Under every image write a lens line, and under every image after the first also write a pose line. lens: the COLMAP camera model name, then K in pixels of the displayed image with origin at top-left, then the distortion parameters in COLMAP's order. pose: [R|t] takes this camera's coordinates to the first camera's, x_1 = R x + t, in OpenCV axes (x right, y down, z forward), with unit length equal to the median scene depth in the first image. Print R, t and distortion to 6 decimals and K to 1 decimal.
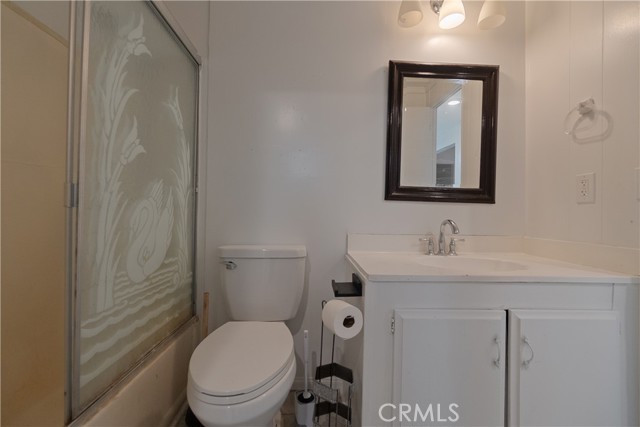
lens RADIAL K [[273.3, 0, 317.0], [0, 273.3, 213.8], [0, 0, 1]] dist [-0.001972, 0.001135]
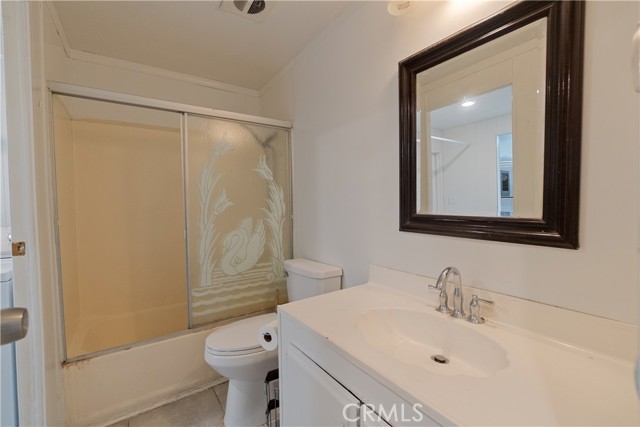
lens RADIAL K [[273.3, 0, 317.1], [0, 273.3, 211.6], [0, 0, 1]] dist [-0.001972, 0.001135]
pose [[0.543519, -0.002402, -0.839394, 1.044305], [0.027542, 0.999508, 0.014974, -0.165381], [0.838945, -0.031257, 0.543318, 0.416265]]
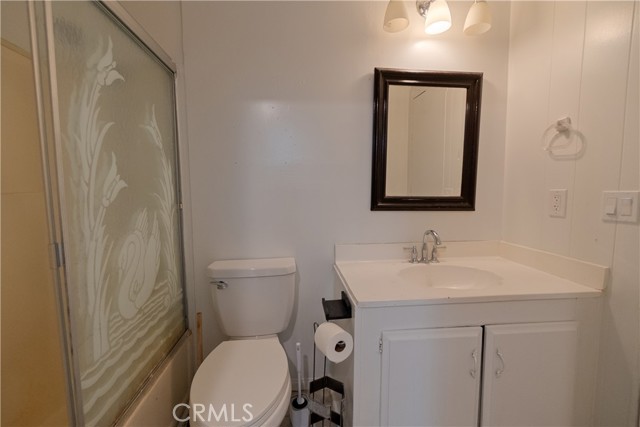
lens RADIAL K [[273.3, 0, 316.0], [0, 273.3, 214.1], [0, 0, 1]] dist [-0.001972, 0.001135]
pose [[0.997930, -0.029144, 0.057321, -0.018666], [0.023685, 0.995317, 0.093720, -0.175372], [-0.059784, -0.092168, 0.993947, -0.004482]]
